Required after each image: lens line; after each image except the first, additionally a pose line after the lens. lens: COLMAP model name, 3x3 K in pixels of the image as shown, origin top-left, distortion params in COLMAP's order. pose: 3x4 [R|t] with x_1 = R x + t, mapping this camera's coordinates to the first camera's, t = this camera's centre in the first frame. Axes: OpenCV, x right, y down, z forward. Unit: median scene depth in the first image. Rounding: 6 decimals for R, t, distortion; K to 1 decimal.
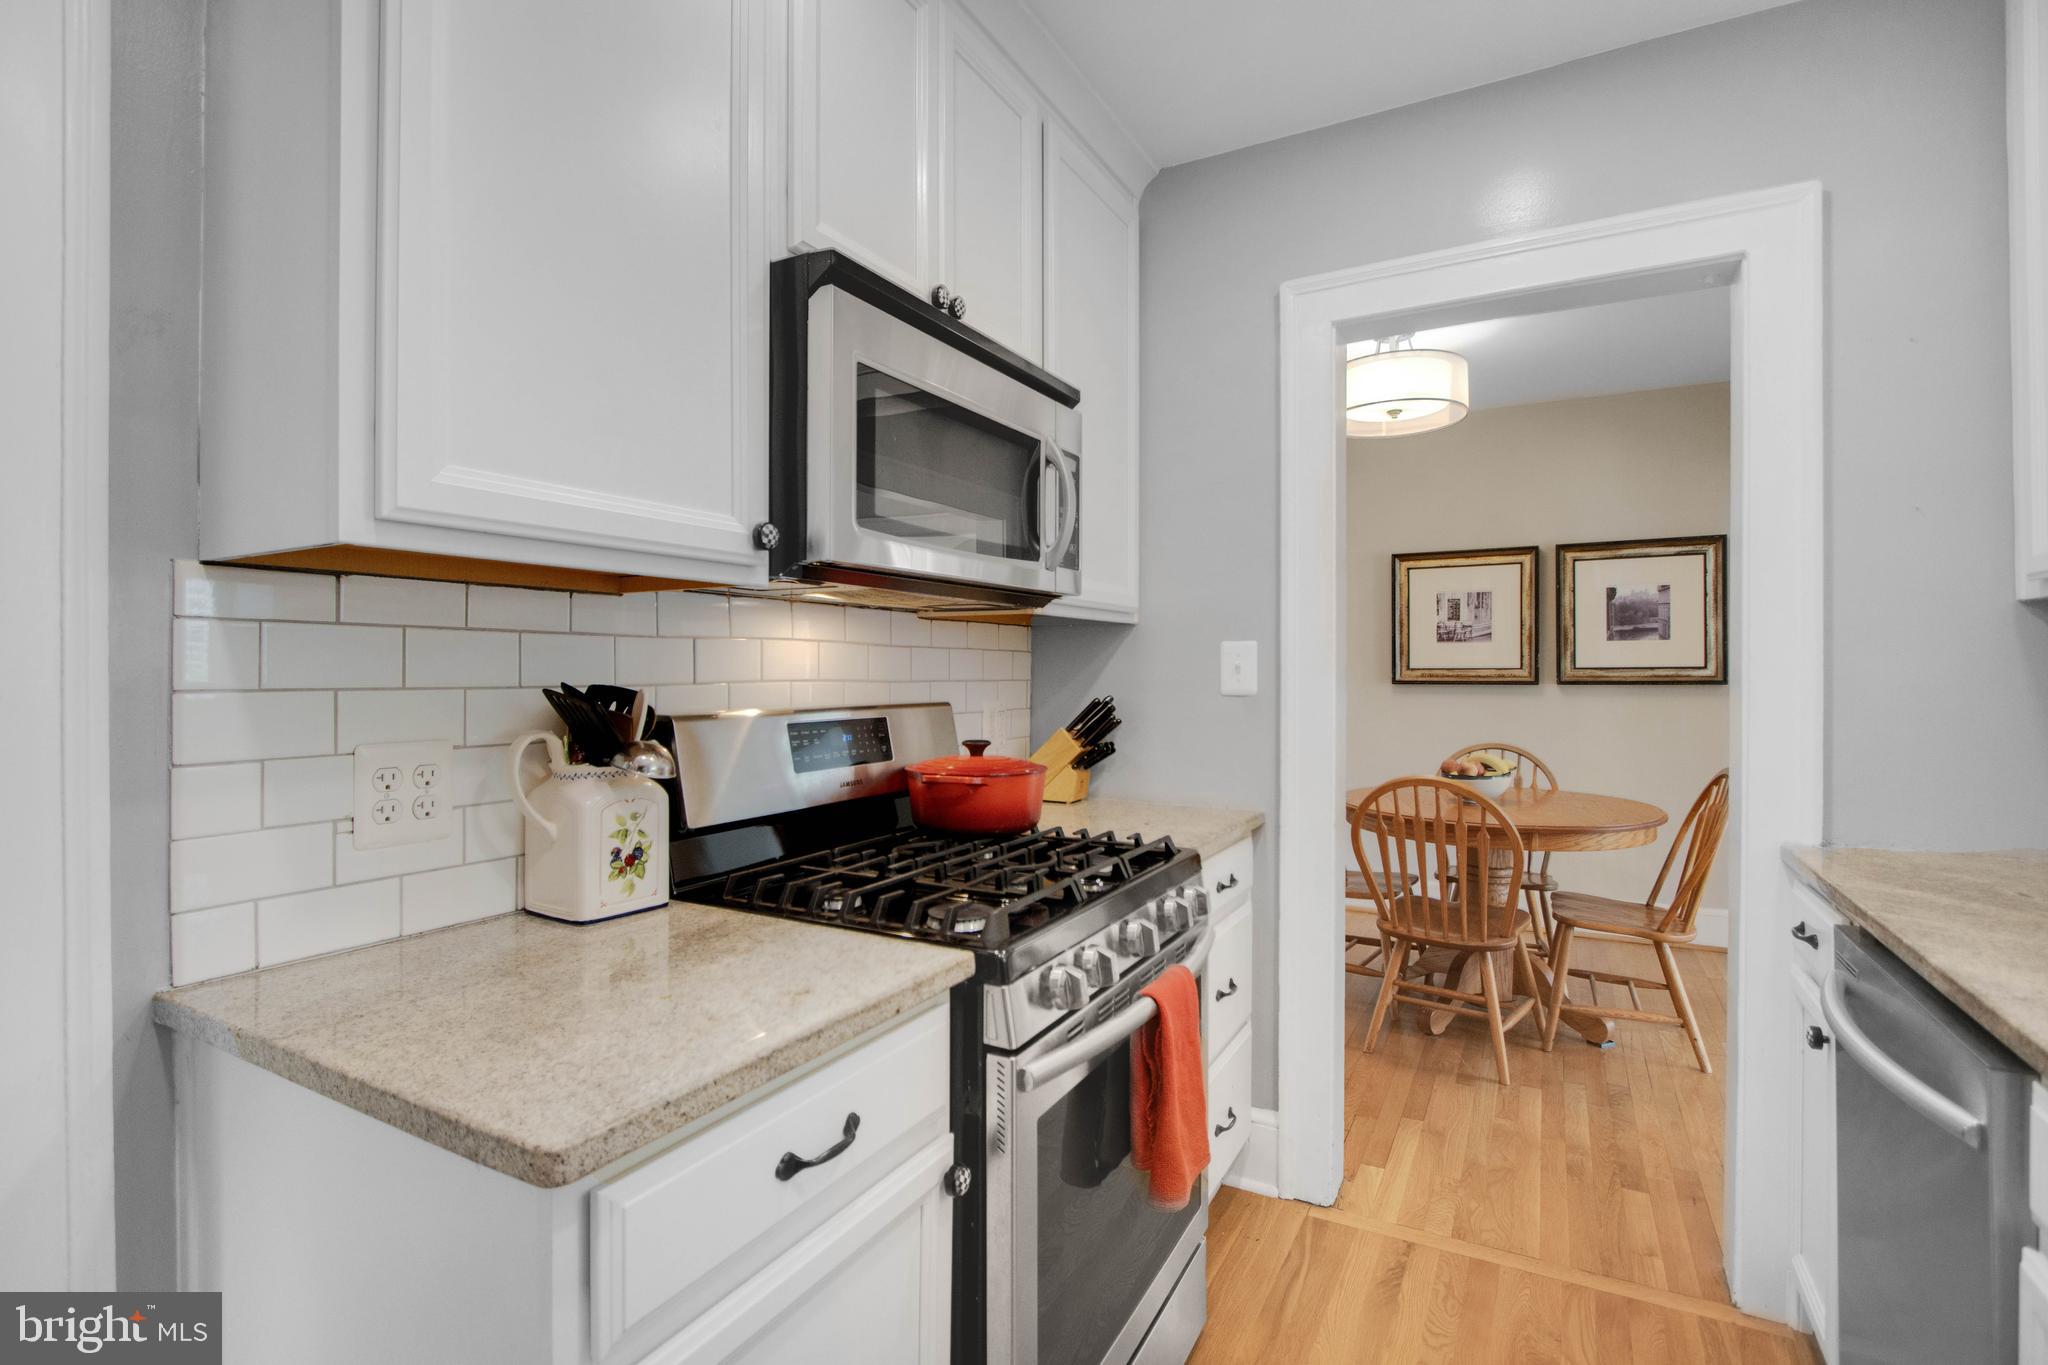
lens RADIAL K [[948.2, 0, 1022.7], [0, 948.2, 670.8], [0, 0, 1]] dist [-0.016345, 0.000830]
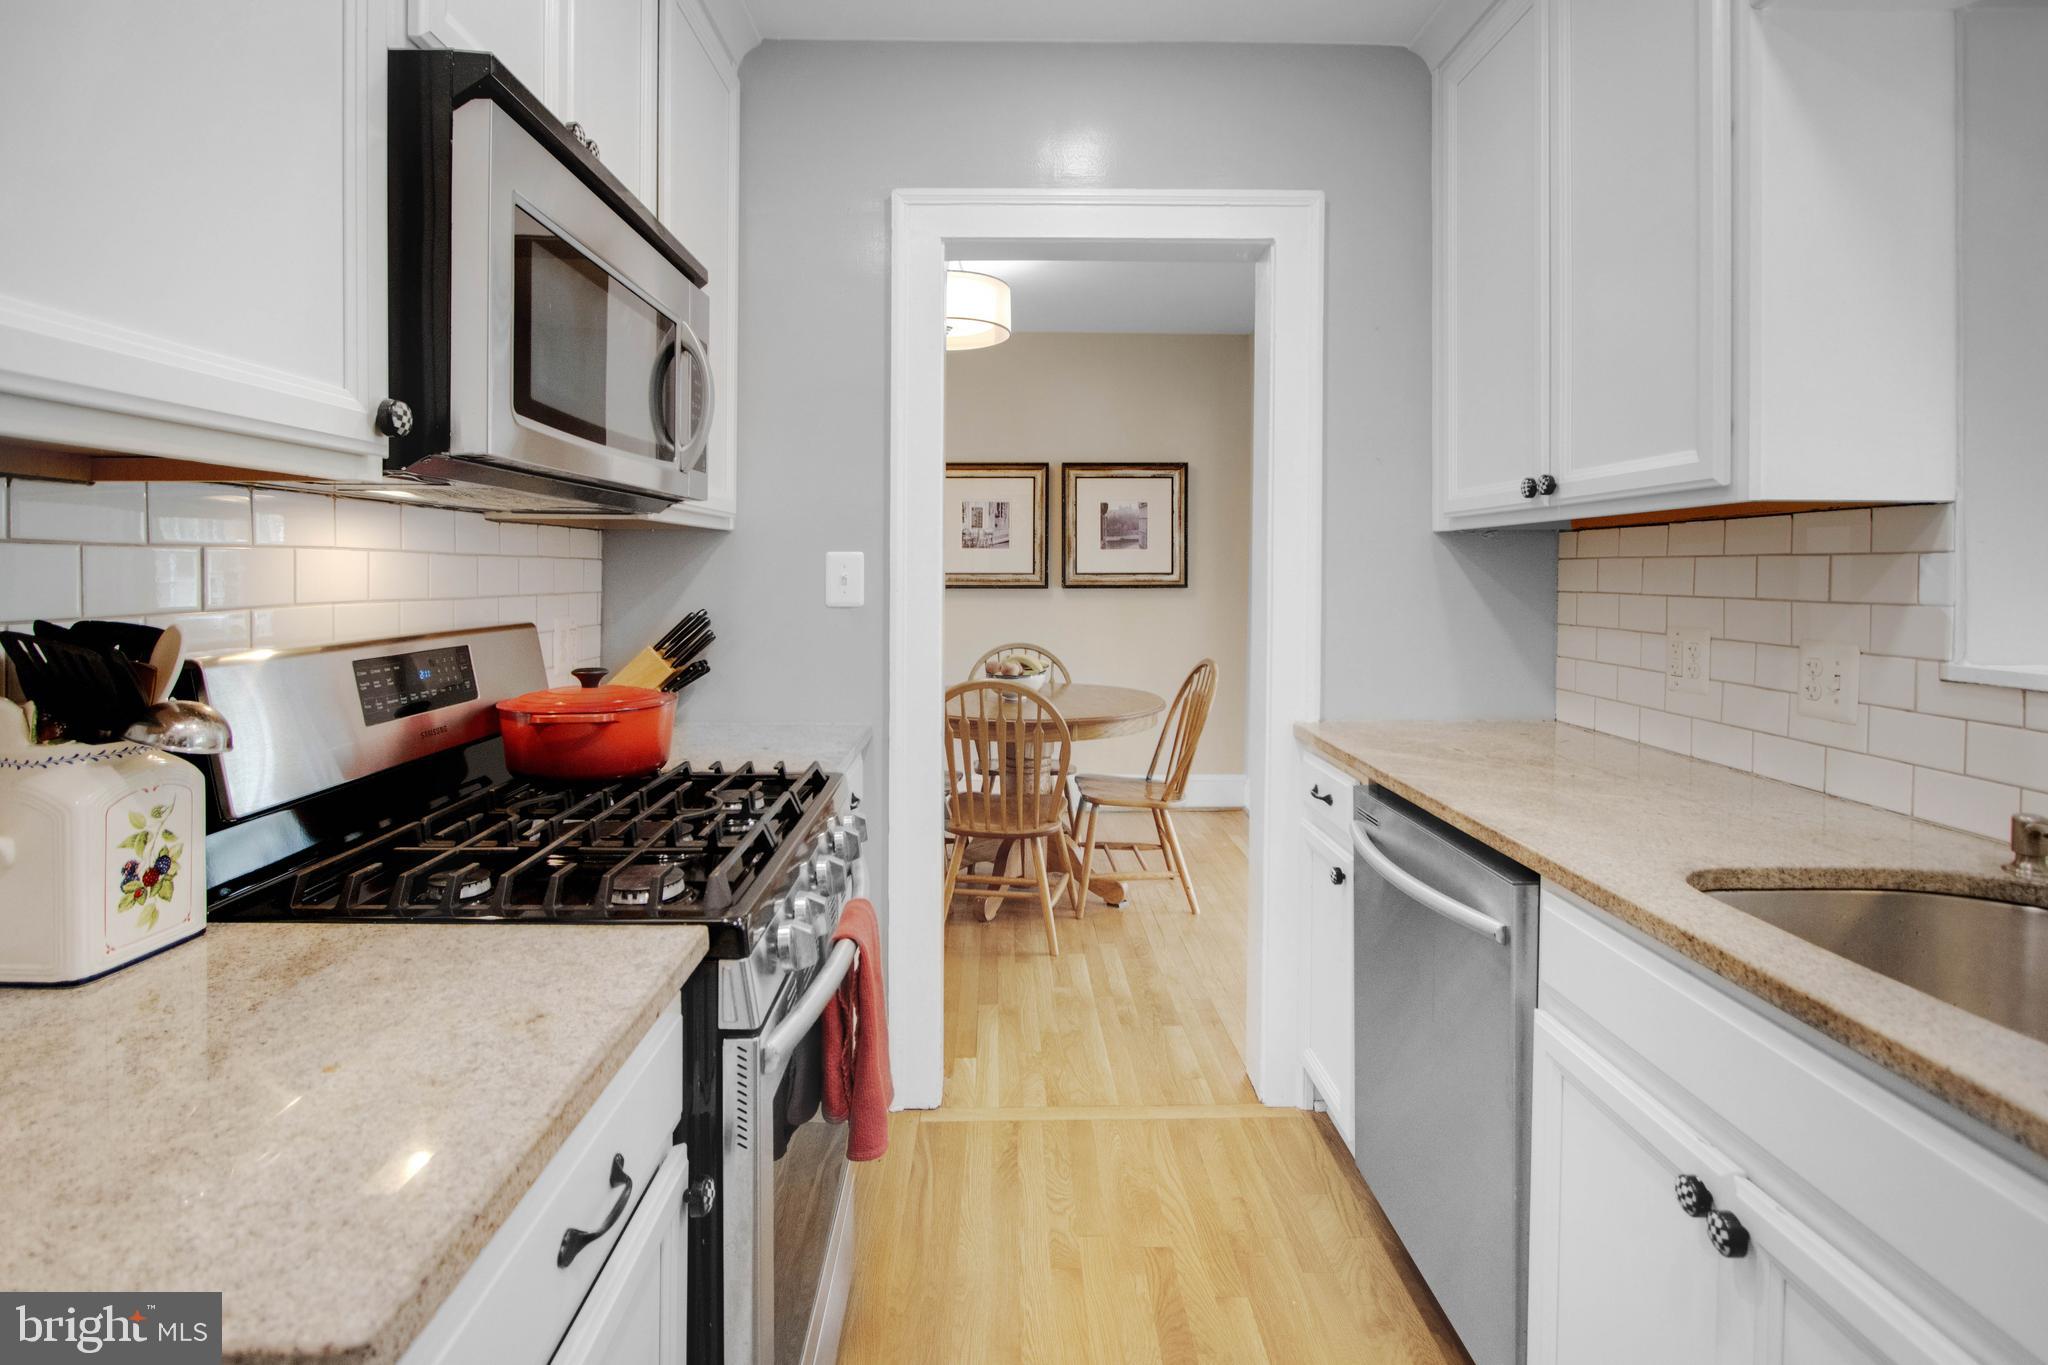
lens RADIAL K [[981.3, 0, 1008.9], [0, 981.3, 581.0], [0, 0, 1]] dist [-0.026220, 0.010000]
pose [[0.868212, -0.002253, 0.496189, -0.119411], [-0.003699, 0.999933, 0.011012, -0.012276], [-0.496180, -0.011396, 0.868145, 0.047900]]
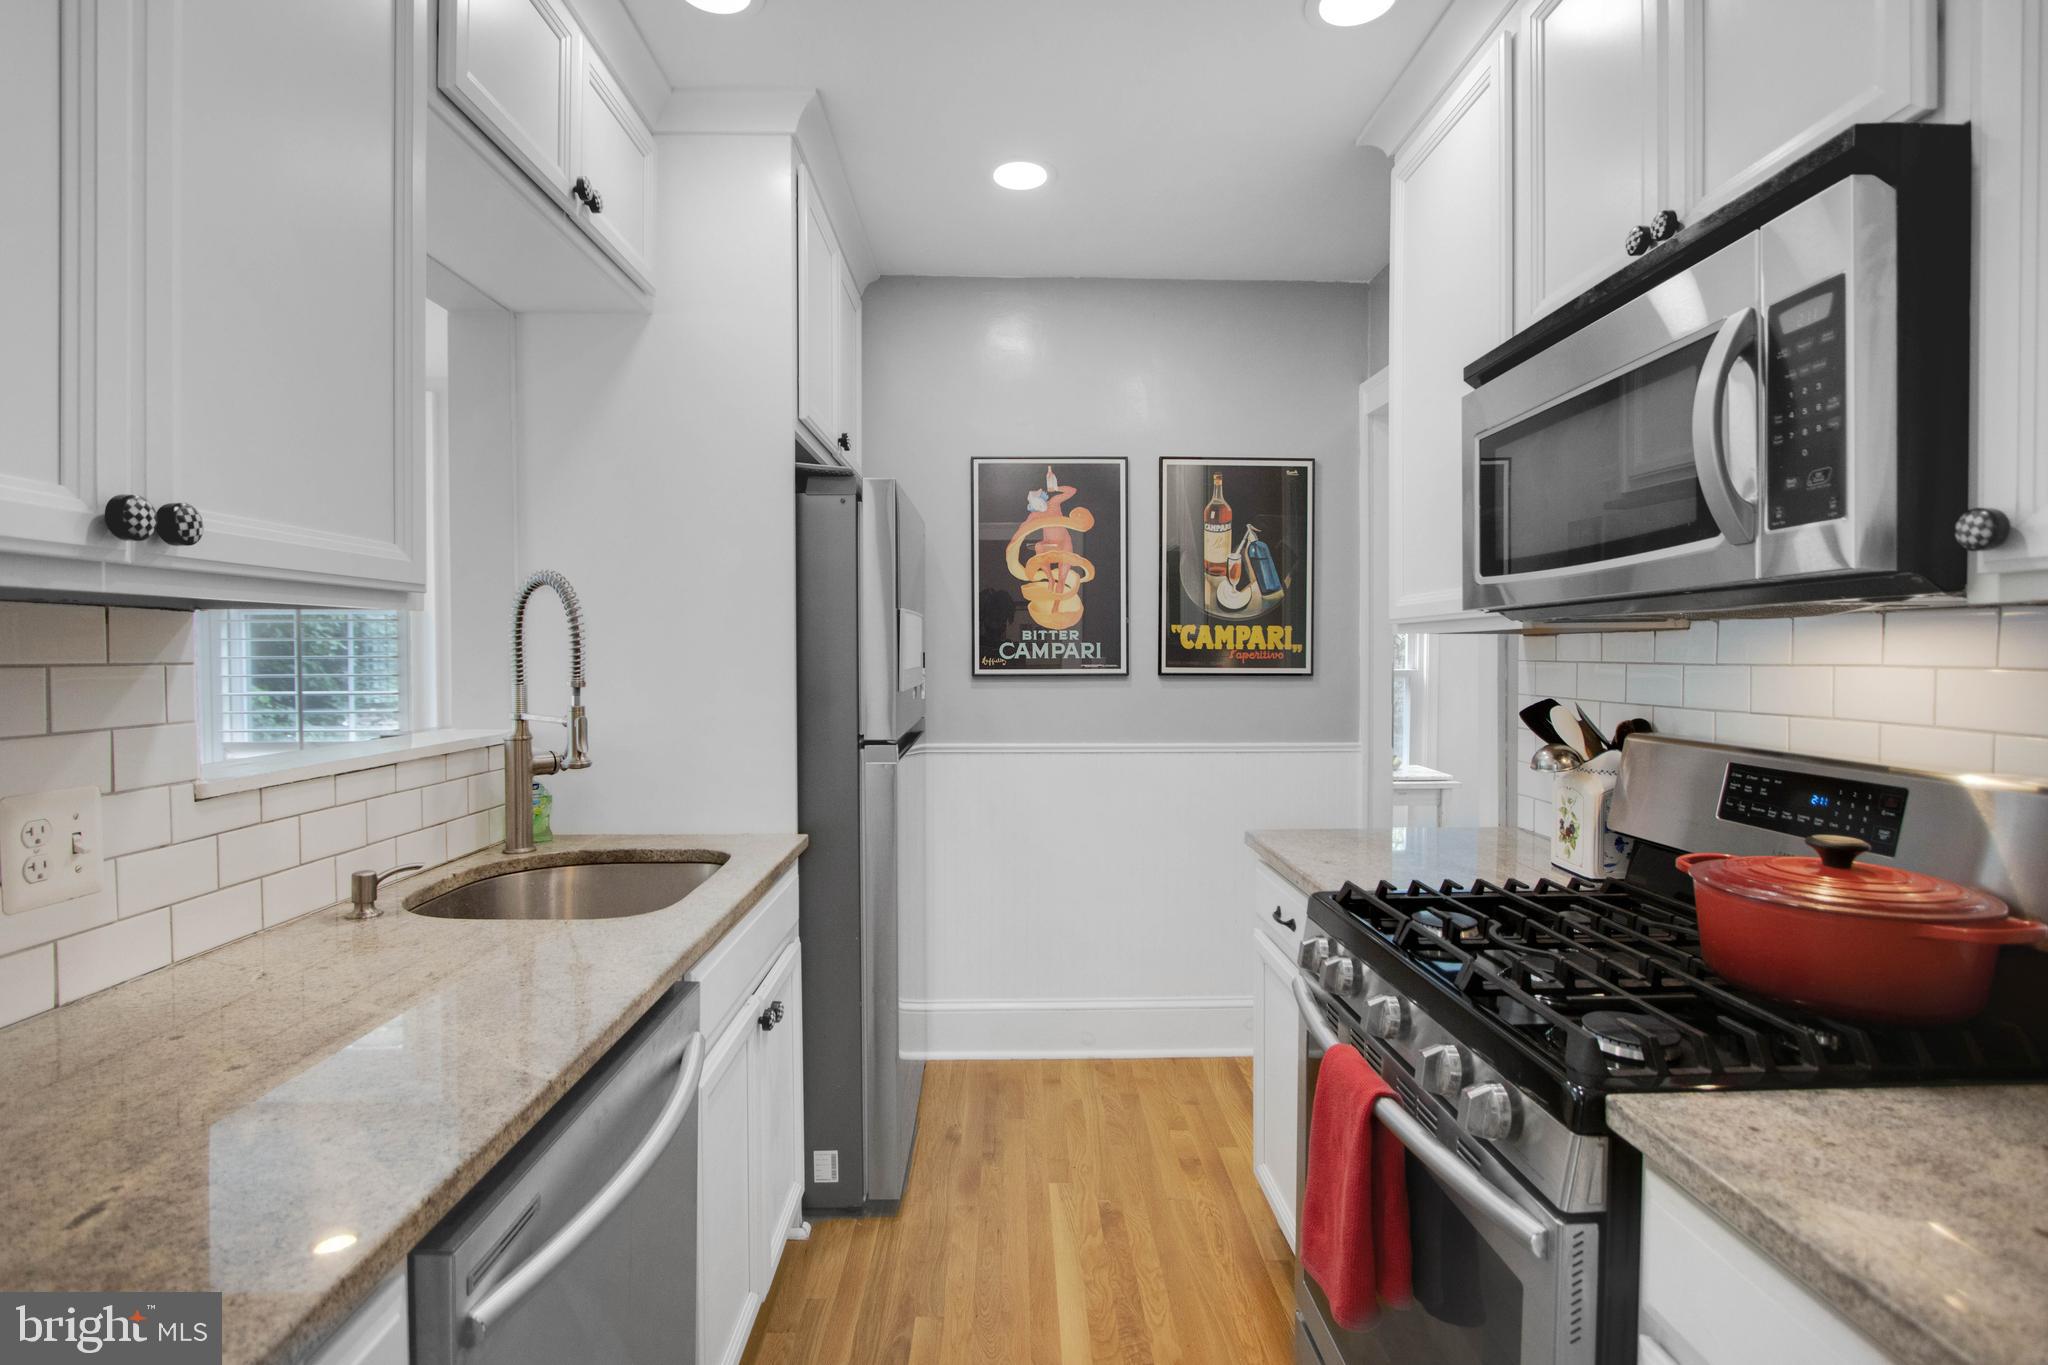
lens RADIAL K [[948.2, 0, 1022.7], [0, 948.2, 670.8], [0, 0, 1]] dist [-0.016345, 0.000830]
pose [[-0.862970, 0.009185, -0.505172, 0.507575], [0.000933, 0.999862, 0.016587, -0.029623], [0.505255, 0.013843, -0.862859, 0.948700]]
